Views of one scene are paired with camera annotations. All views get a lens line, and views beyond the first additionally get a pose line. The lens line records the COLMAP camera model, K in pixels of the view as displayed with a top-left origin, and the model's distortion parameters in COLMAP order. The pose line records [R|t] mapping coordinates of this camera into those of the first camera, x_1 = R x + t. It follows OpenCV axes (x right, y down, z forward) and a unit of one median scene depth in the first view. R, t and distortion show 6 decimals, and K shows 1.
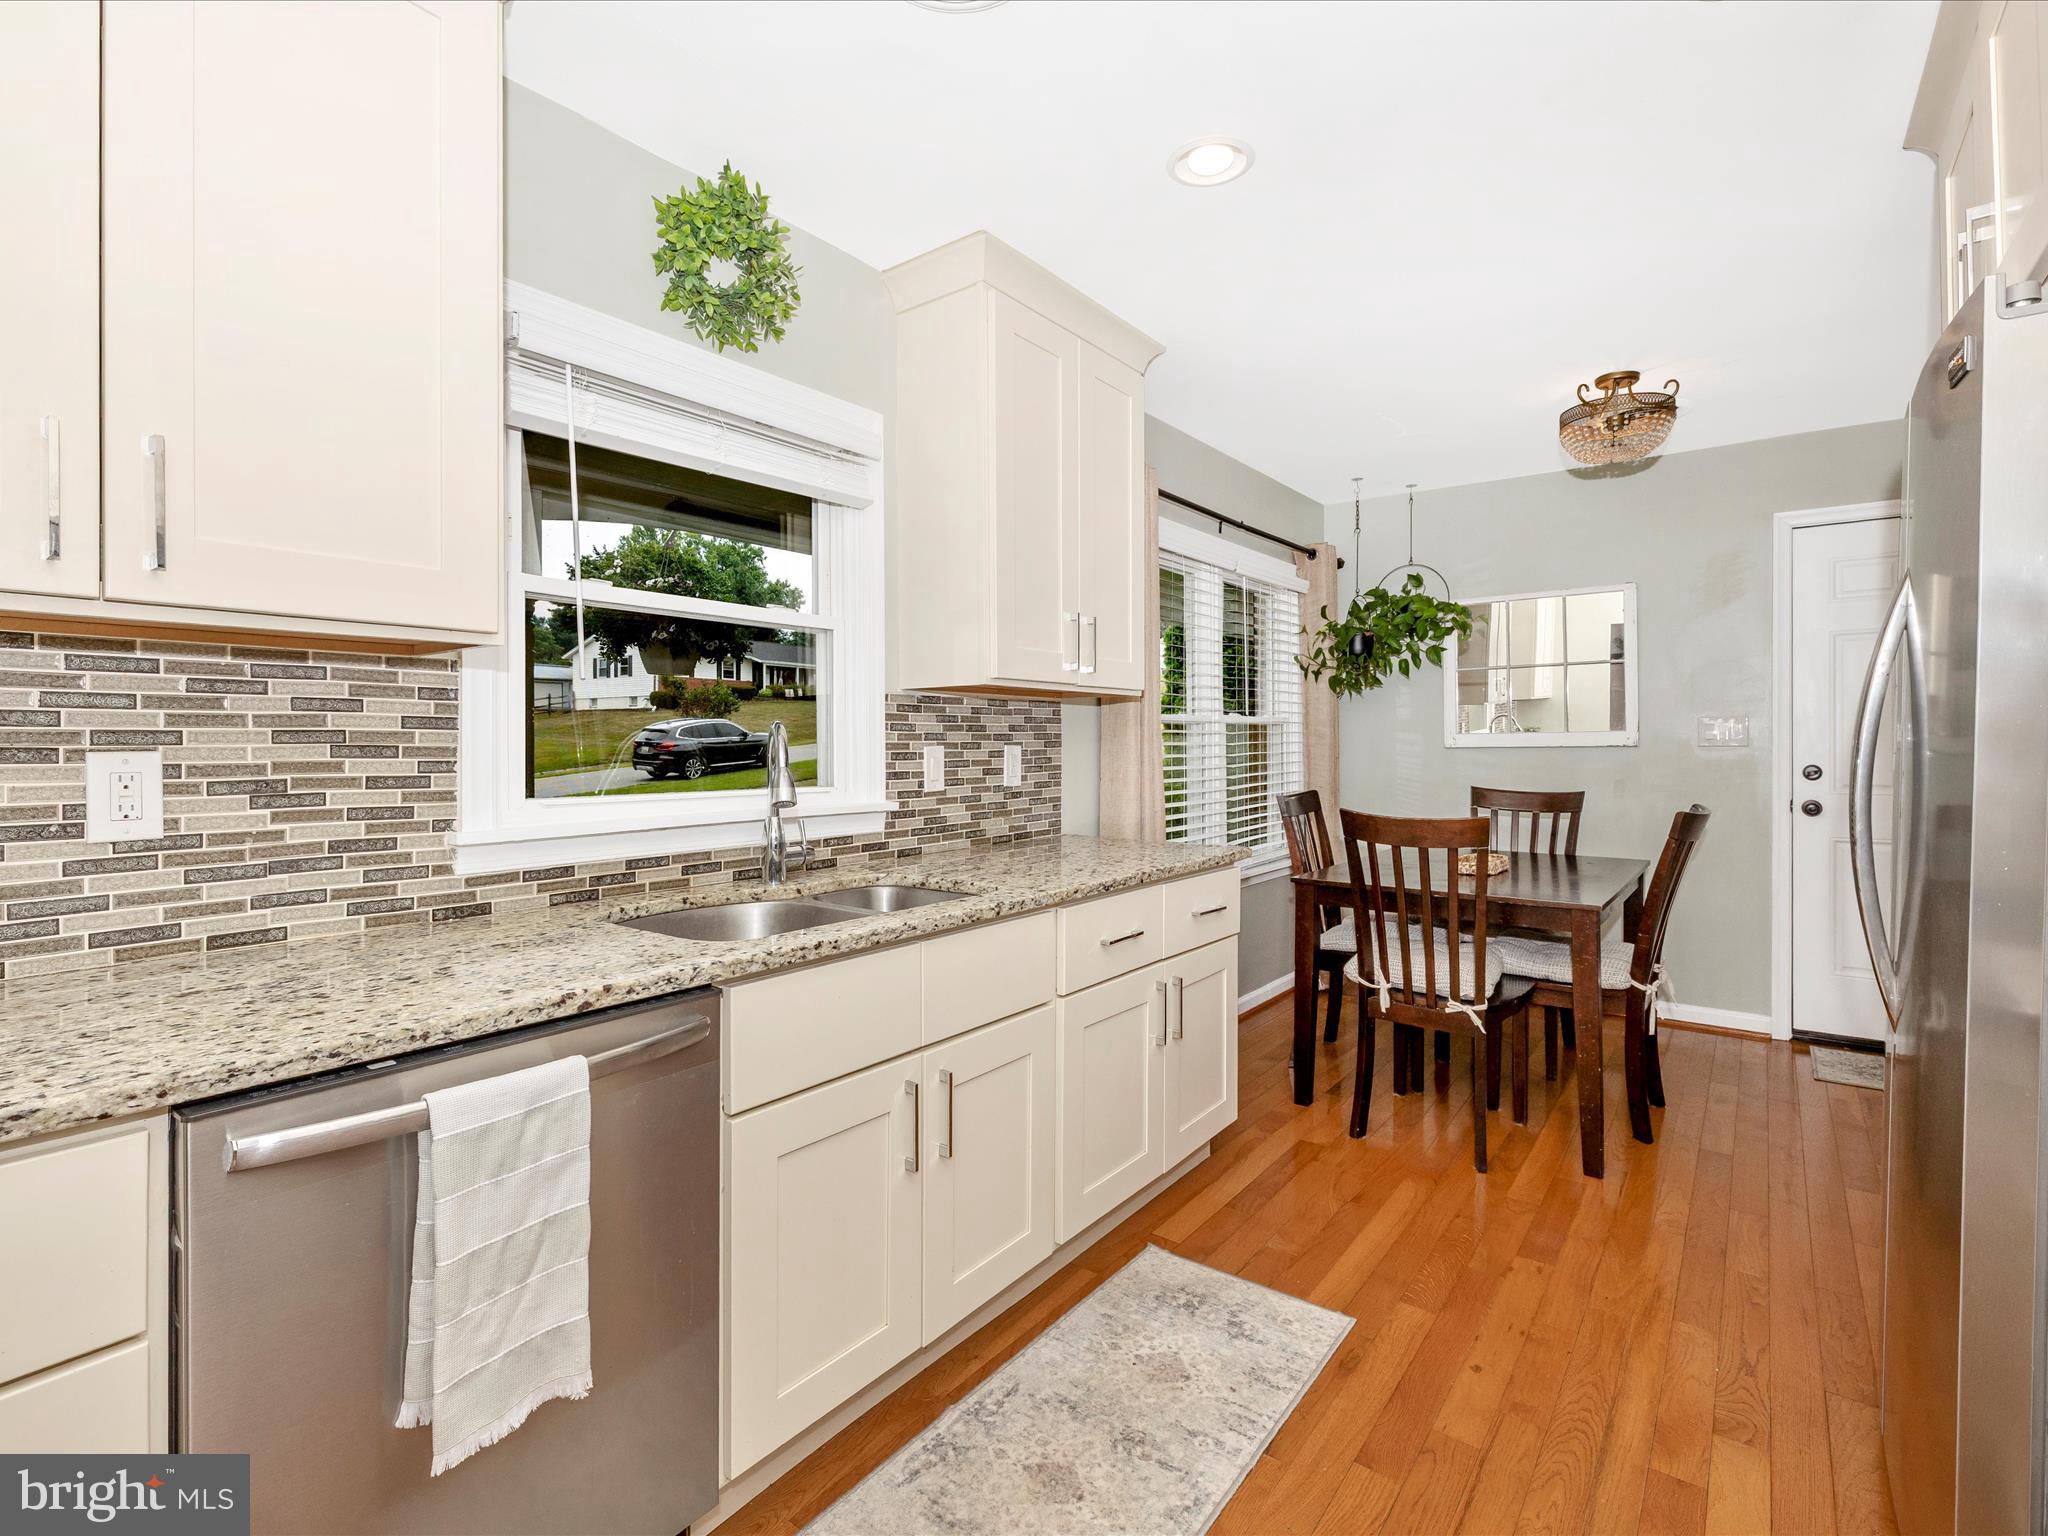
lens RADIAL K [[963.7, 0, 1029.9], [0, 963.7, 739.7], [0, 0, 1]] dist [-0.003138, -0.000321]
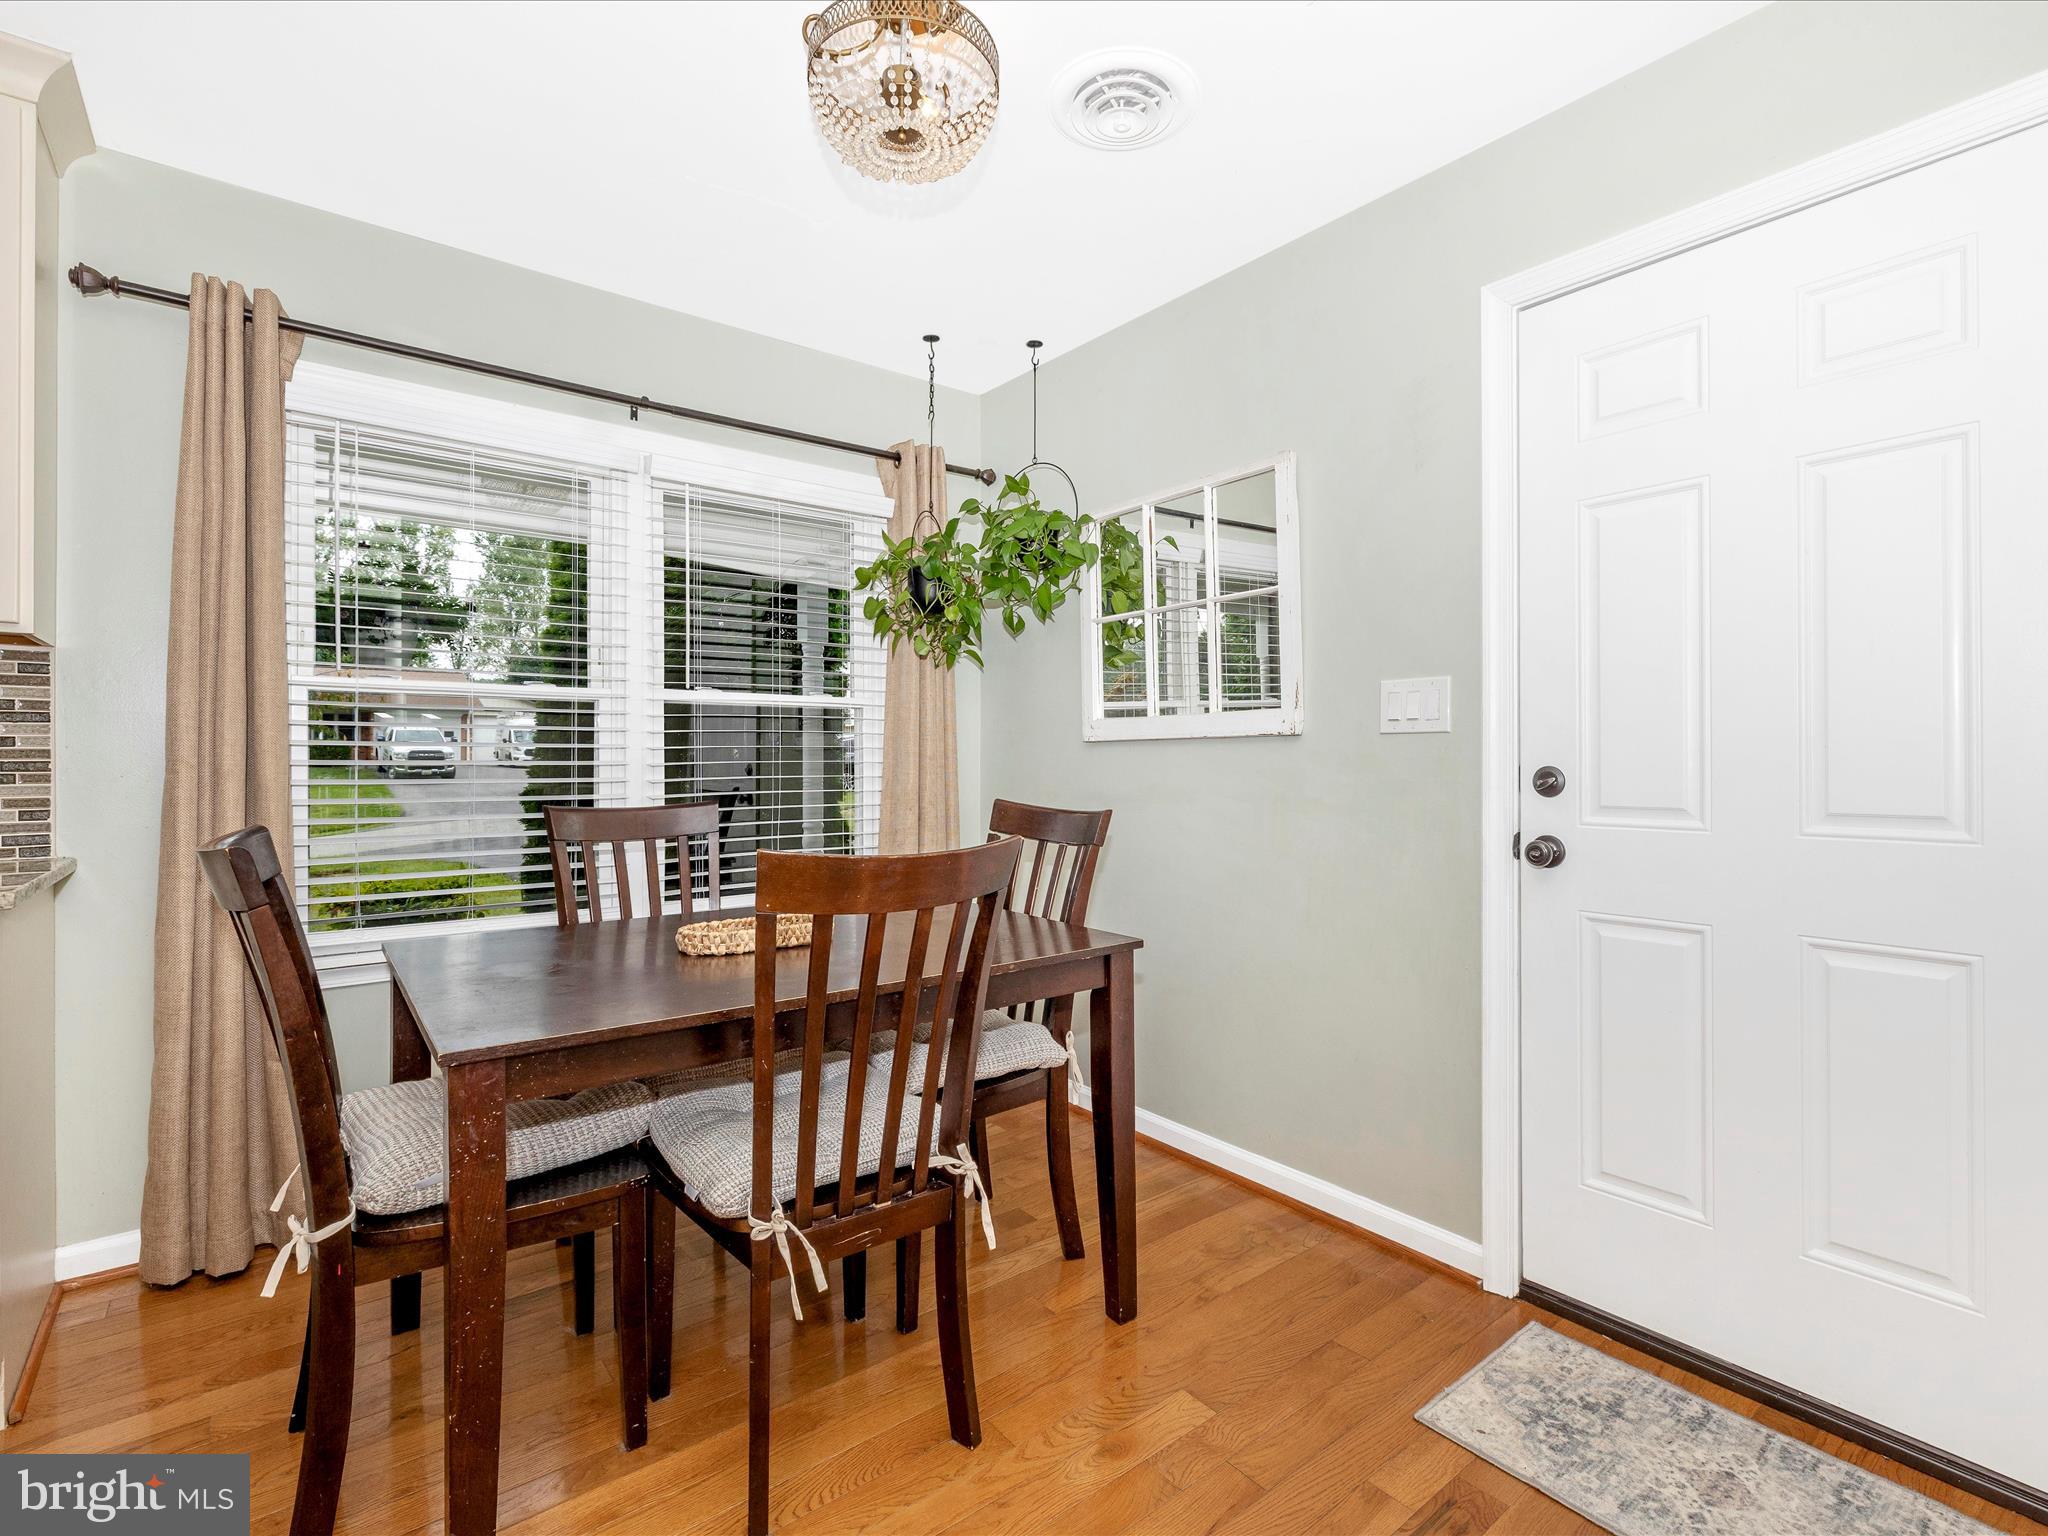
lens RADIAL K [[976.8, 0, 1032.5], [0, 976.8, 754.9], [0, 0, 1]] dist [0.000358, 0.000523]
pose [[0.968742, 0.004740, -0.248025, 1.030355], [-0.005277, 0.999985, -0.001501, 0.033561], [0.248014, 0.002763, 0.968752, 0.651381]]
